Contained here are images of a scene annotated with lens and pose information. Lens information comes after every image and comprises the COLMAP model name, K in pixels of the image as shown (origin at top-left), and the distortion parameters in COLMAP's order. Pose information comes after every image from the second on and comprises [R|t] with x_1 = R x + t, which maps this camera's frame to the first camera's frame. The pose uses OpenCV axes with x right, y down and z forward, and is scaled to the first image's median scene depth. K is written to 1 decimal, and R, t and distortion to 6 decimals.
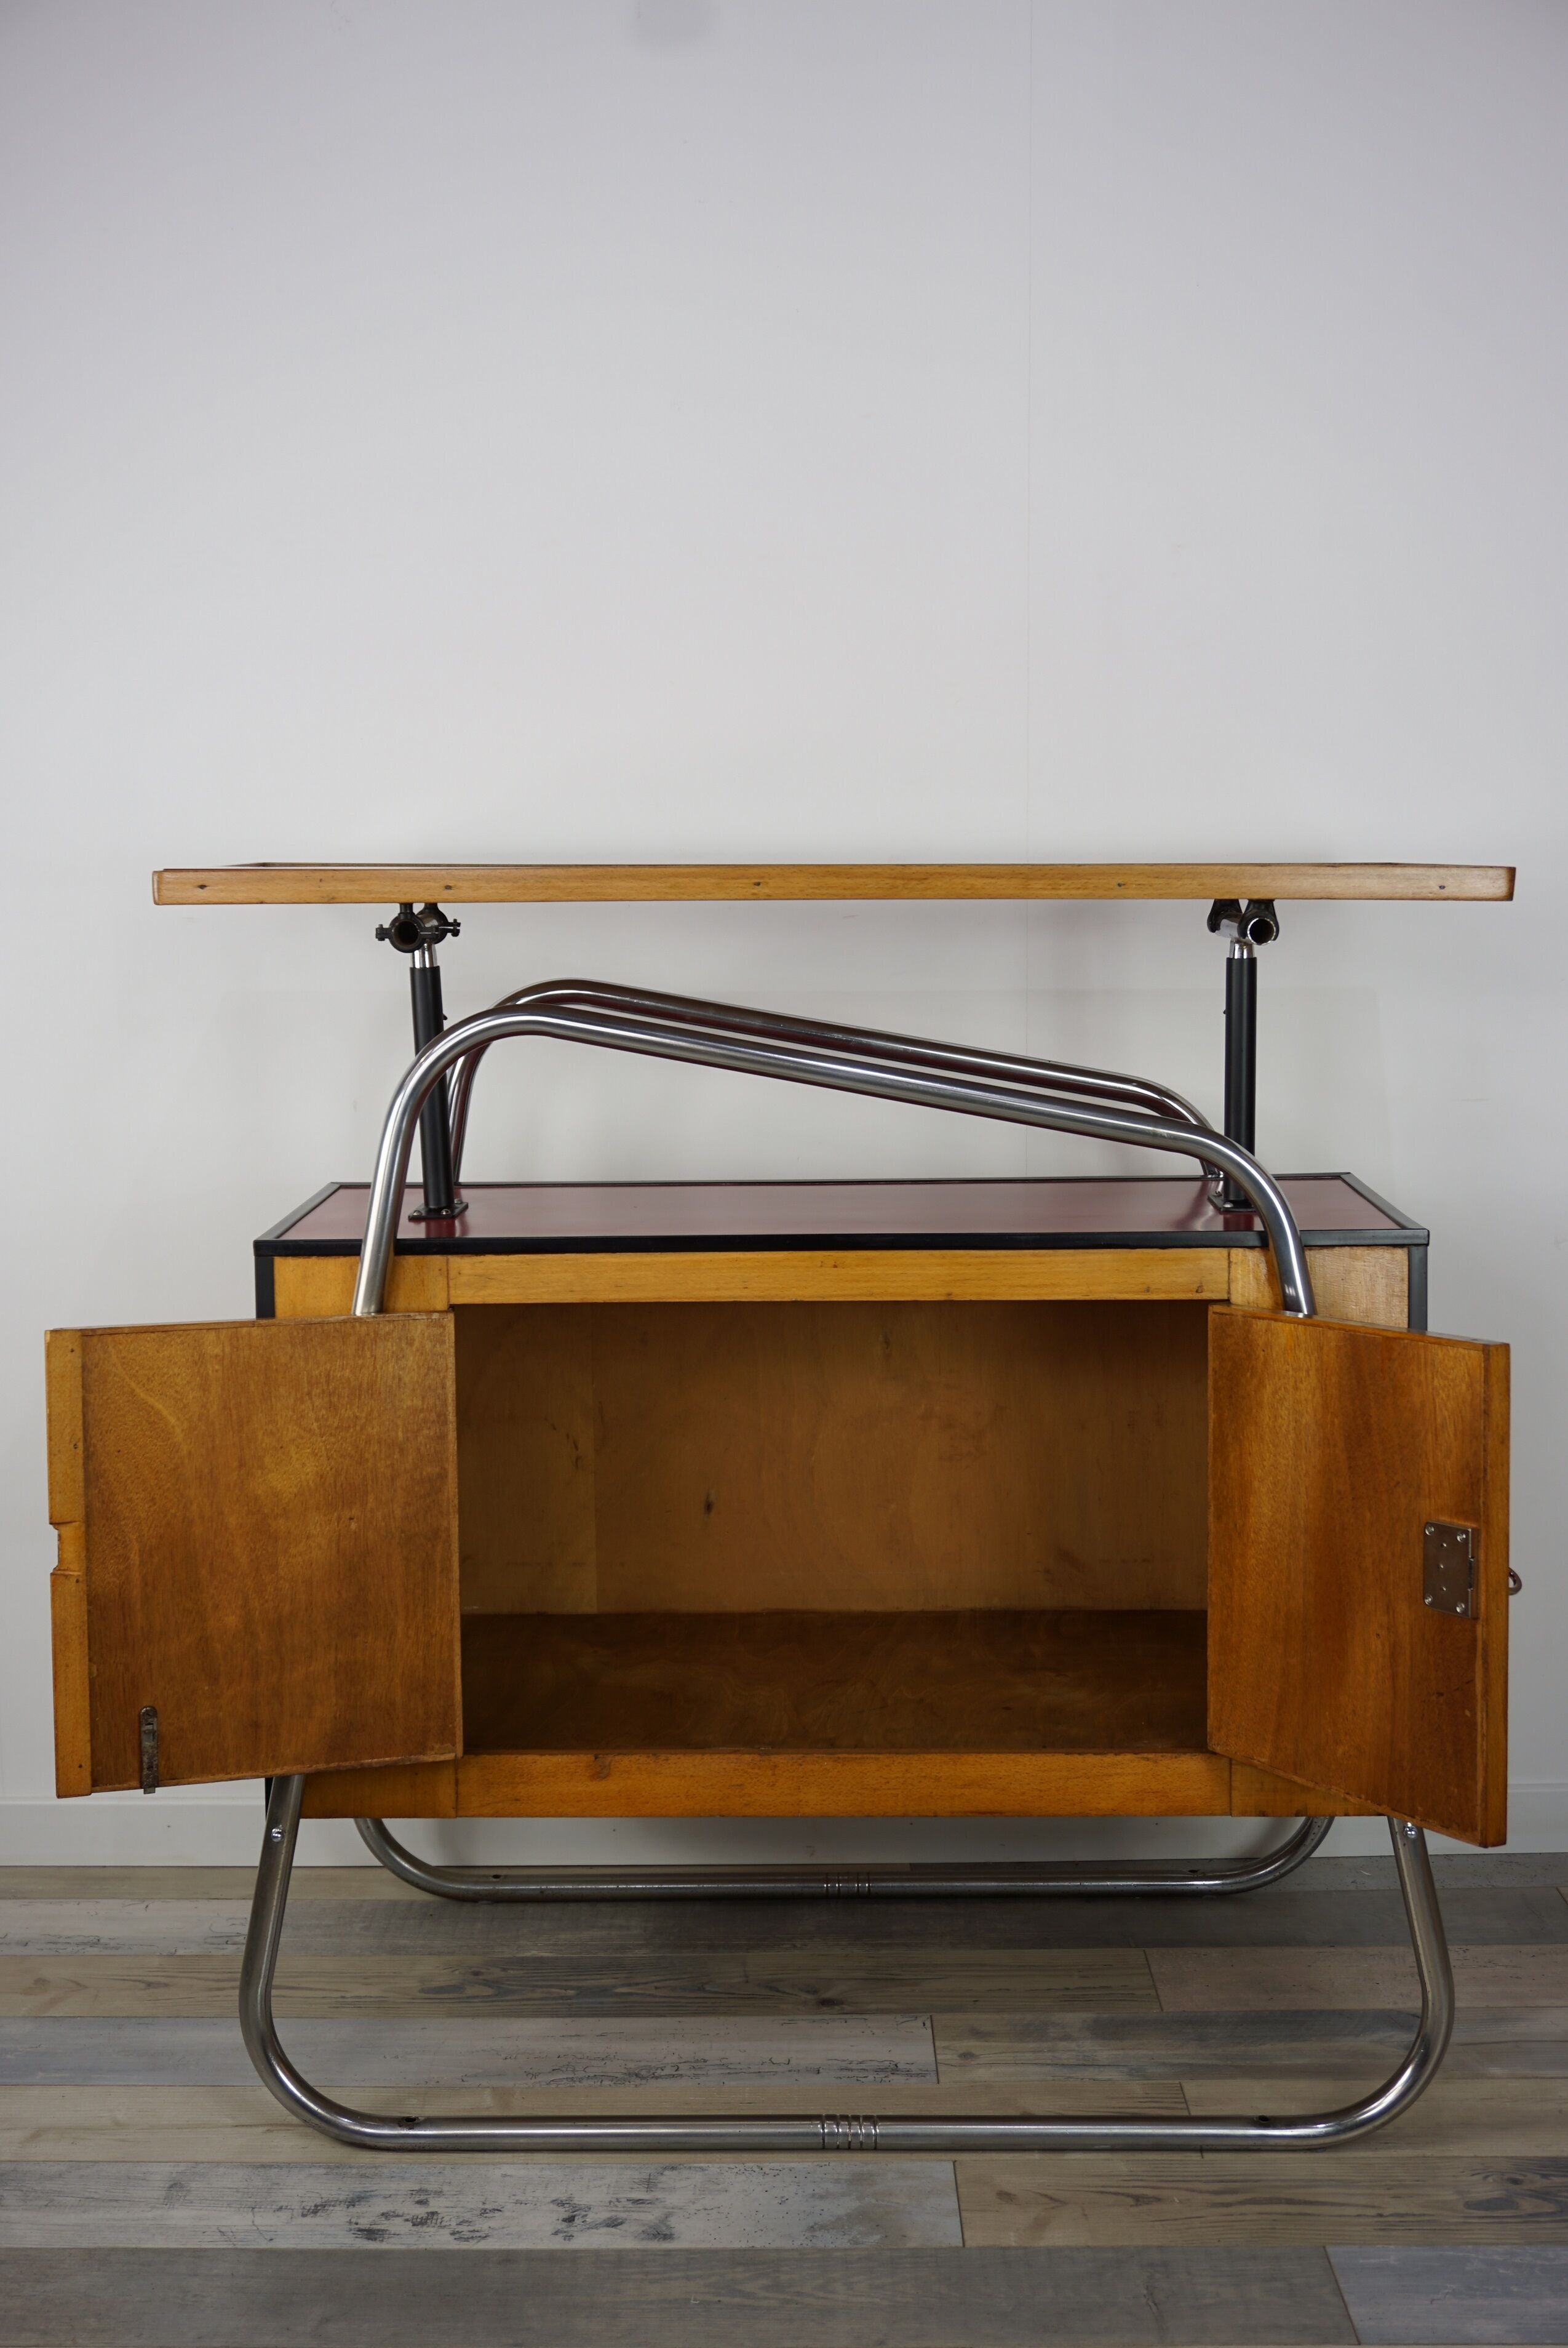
lens RADIAL K [[2664.2, 0, 781.4], [0, 2664.2, 1225.0], [0, 0, 1]] dist [-0.000009, 0.000000]
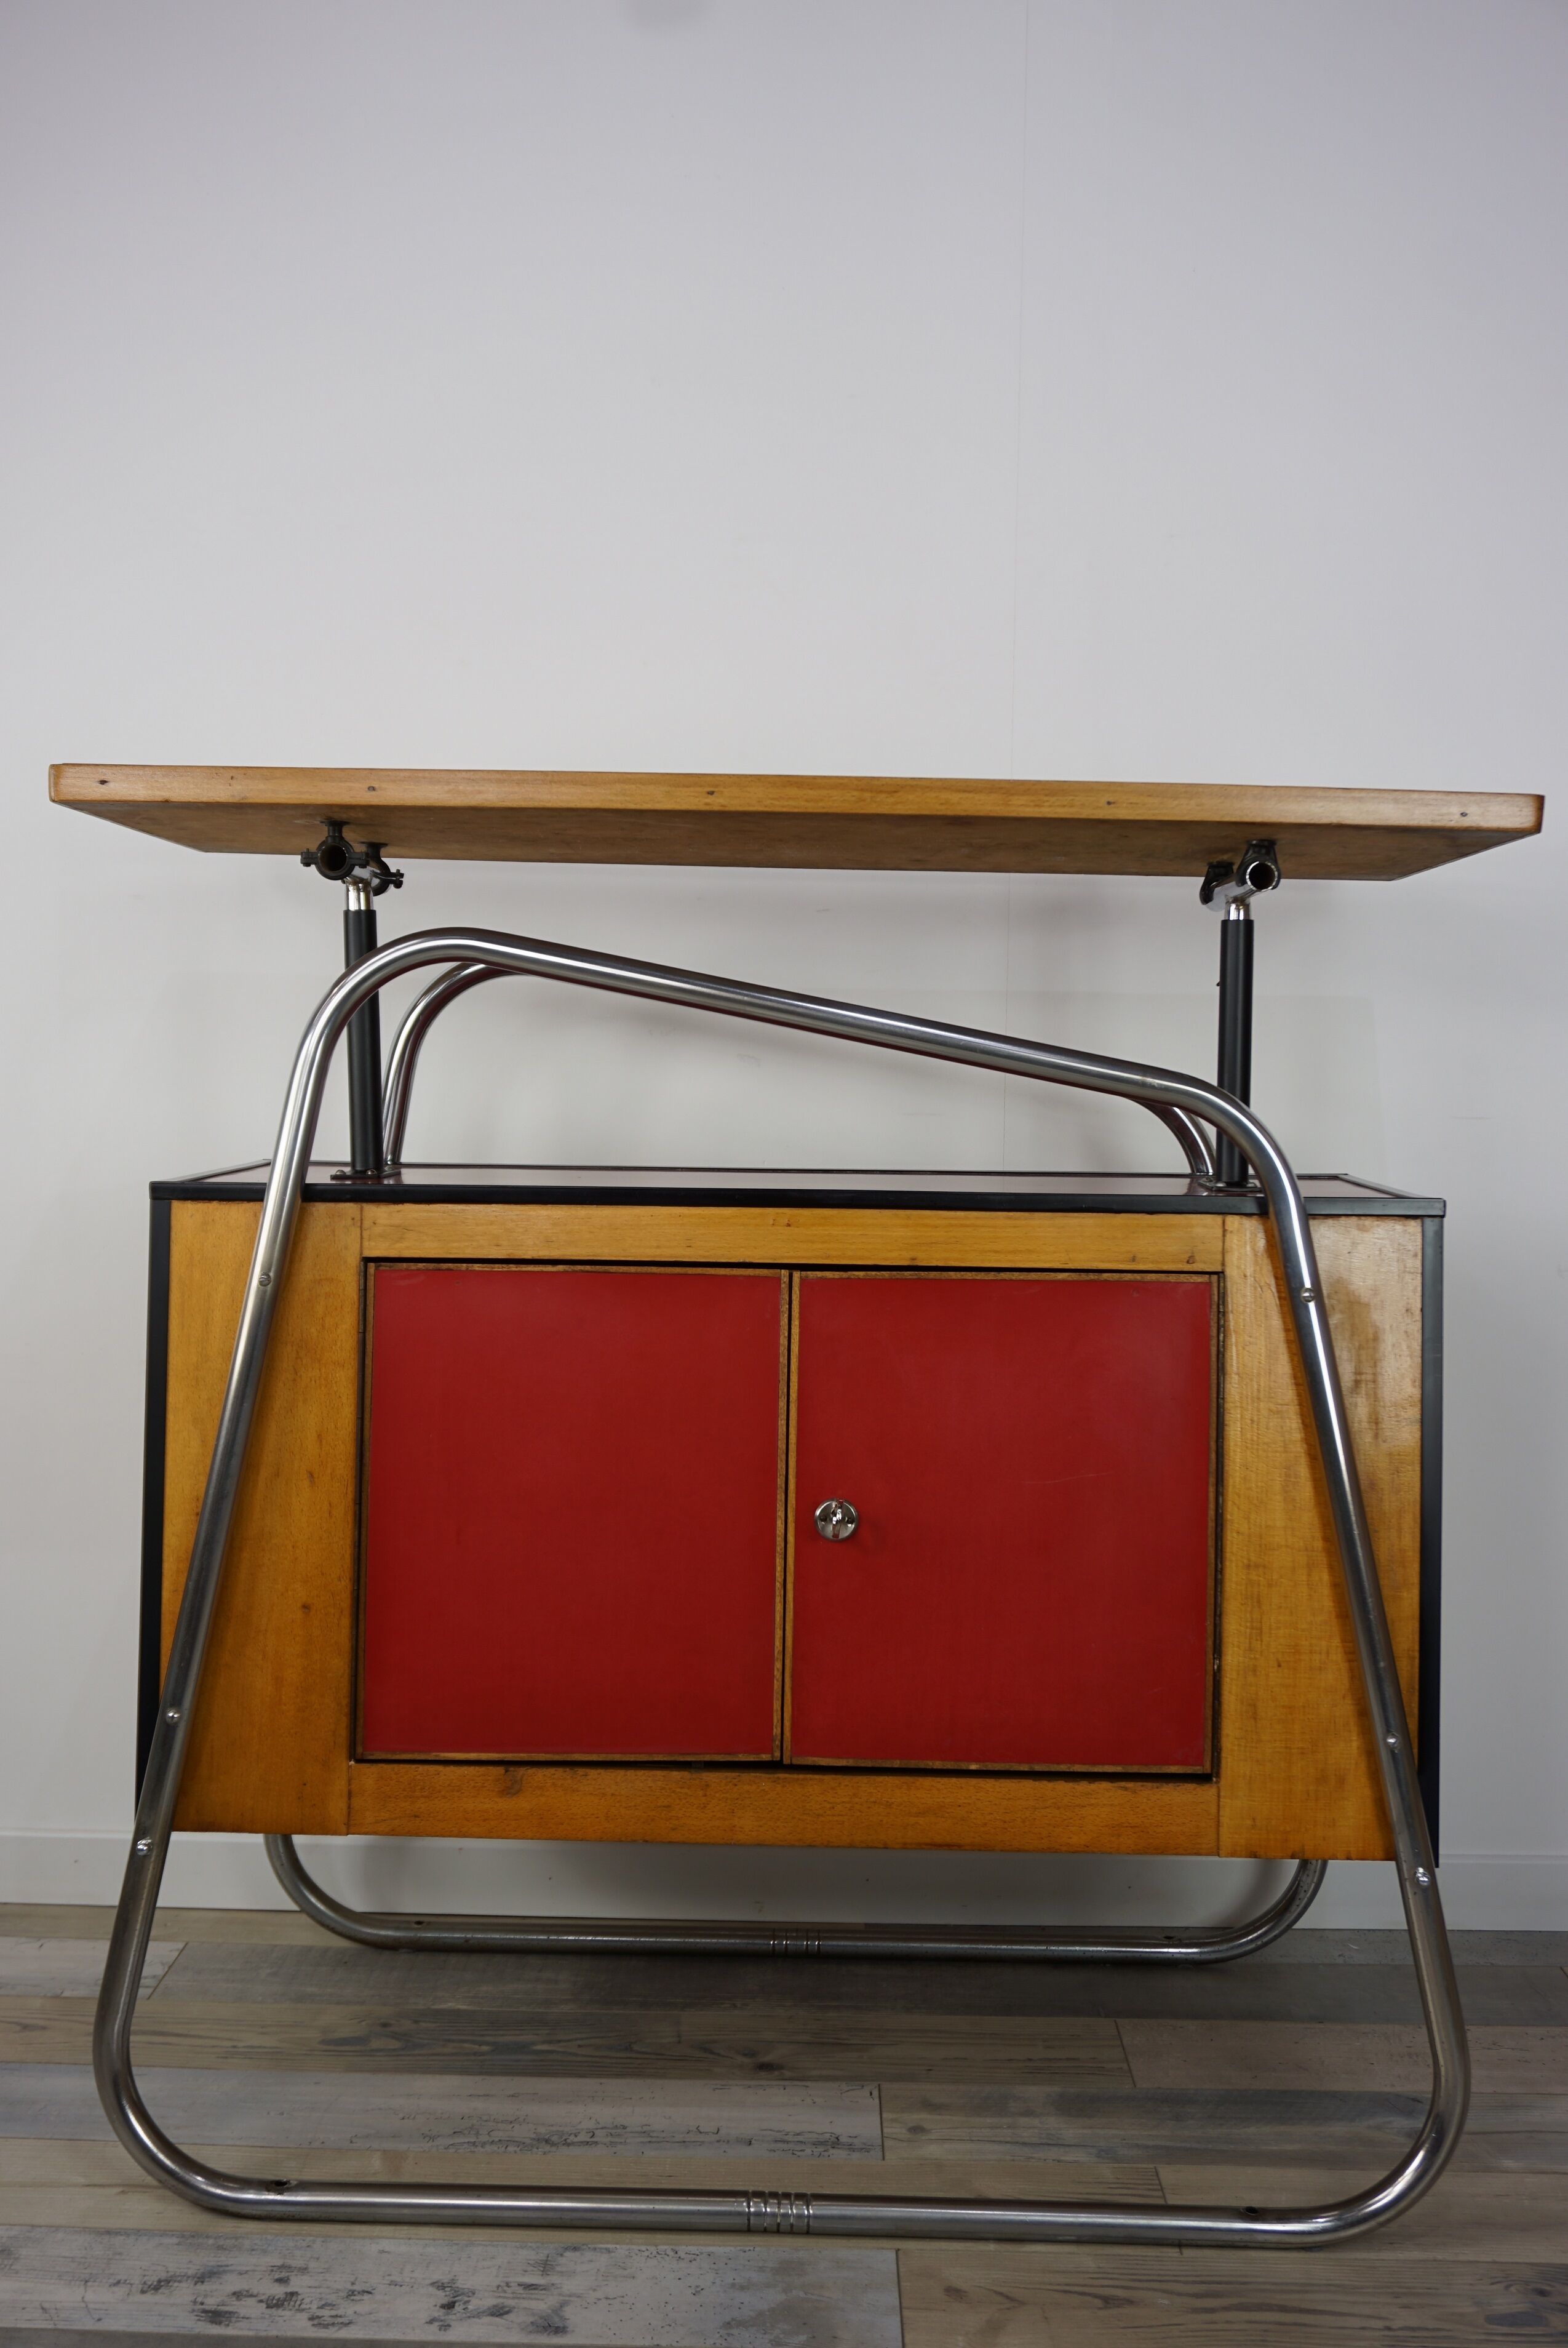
lens RADIAL K [[2333.4, 0, 784.0], [0, 2333.4, 1209.1], [0, 0, 1]] dist [-0.001471, 0.000000]
pose [[0.999632, 0.026514, -0.005815, 0.023246], [-0.026914, 0.995998, -0.085224, 0.077939], [0.003532, 0.085349, 0.996345, 0.209302]]
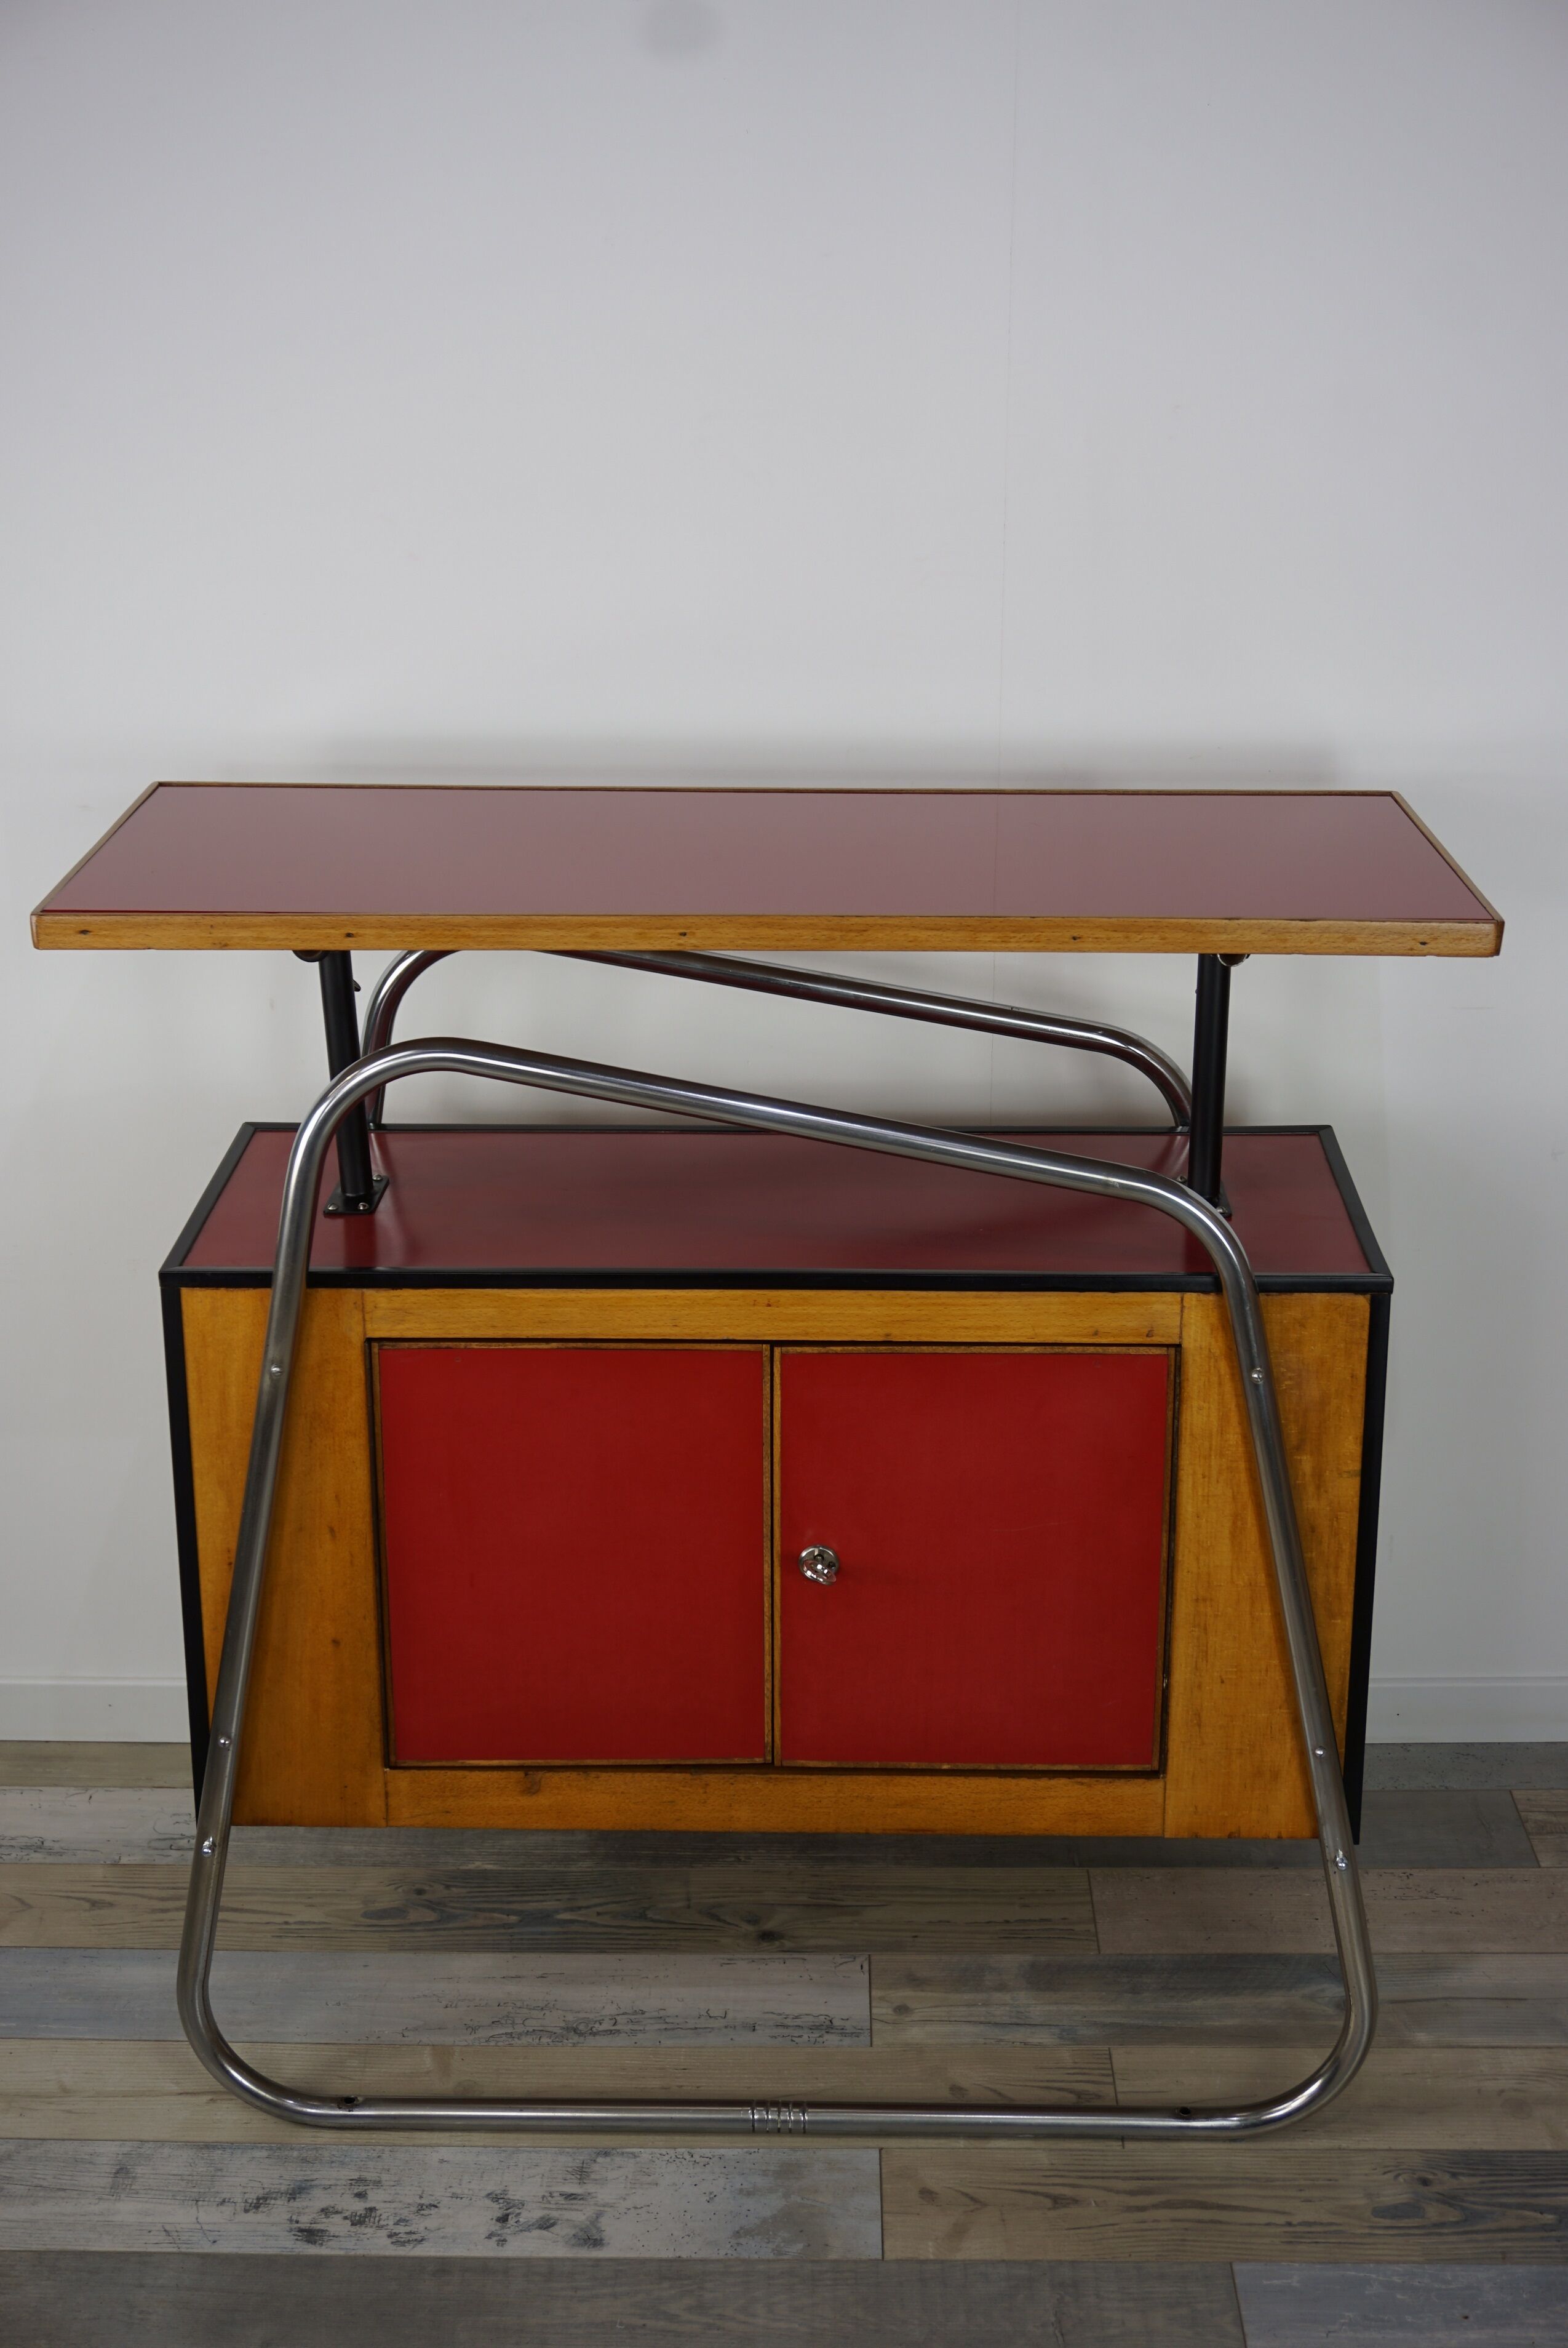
lens RADIAL K [[2900.7, 0, 789.9], [0, 2900.7, 1247.4], [0, 0, 1]] dist [0.005780, 0.000000]
pose [[0.999961, 0.008108, -0.003402, 0.031167], [-0.007084, 0.972101, 0.234456, -0.248761], [0.005208, -0.234423, 0.972121, -0.004528]]
